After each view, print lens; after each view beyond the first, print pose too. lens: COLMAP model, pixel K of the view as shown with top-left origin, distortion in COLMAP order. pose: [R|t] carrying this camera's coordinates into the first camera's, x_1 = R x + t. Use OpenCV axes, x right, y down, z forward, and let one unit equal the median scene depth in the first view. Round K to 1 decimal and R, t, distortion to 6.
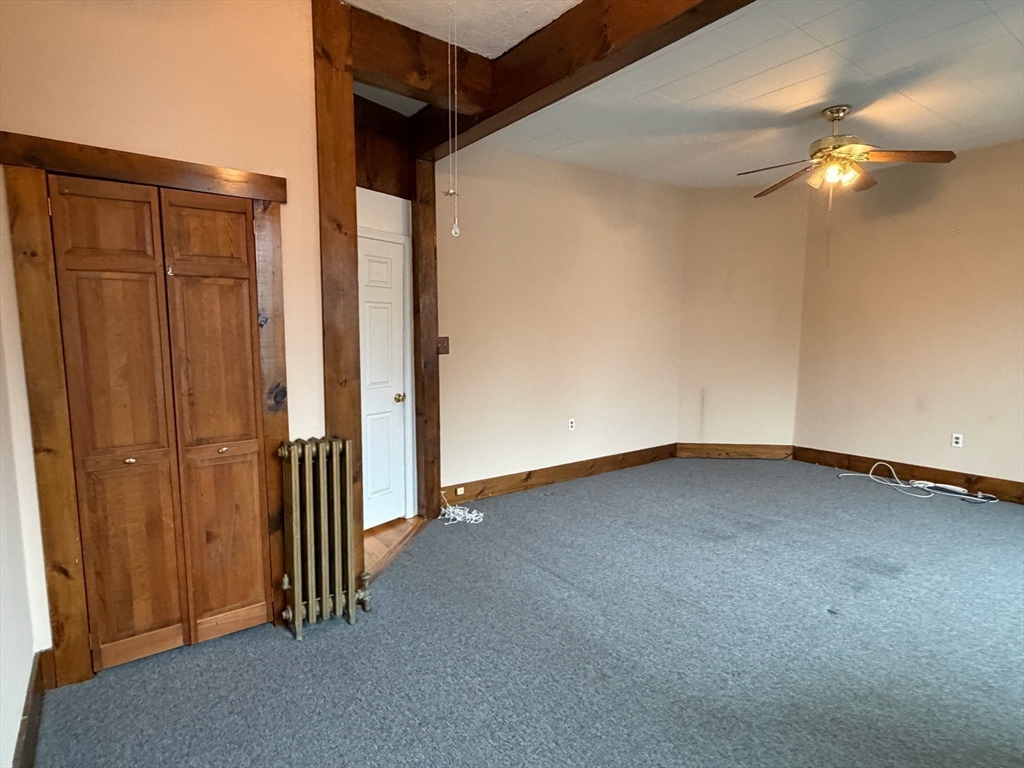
lens RADIAL K [[555.9, 0, 510.7], [0, 555.9, 386.4], [0, 0, 1]] dist [-0.000969, -0.000449]
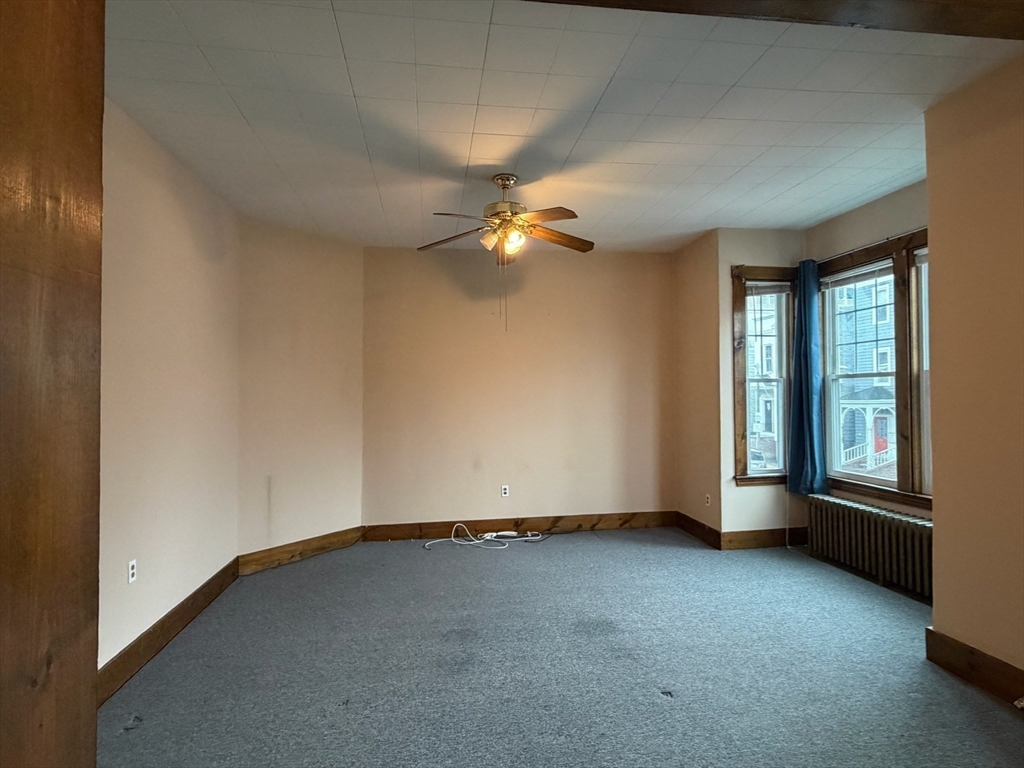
lens RADIAL K [[555.9, 0, 512.4], [0, 555.9, 386.2], [0, 0, 1]] dist [-0.000969, -0.000449]
pose [[0.470056, 0.011350, 0.882563, -0.221484], [0.101505, 0.992588, -0.066827, -0.041961], [-0.876780, 0.120997, 0.465420, 0.428884]]
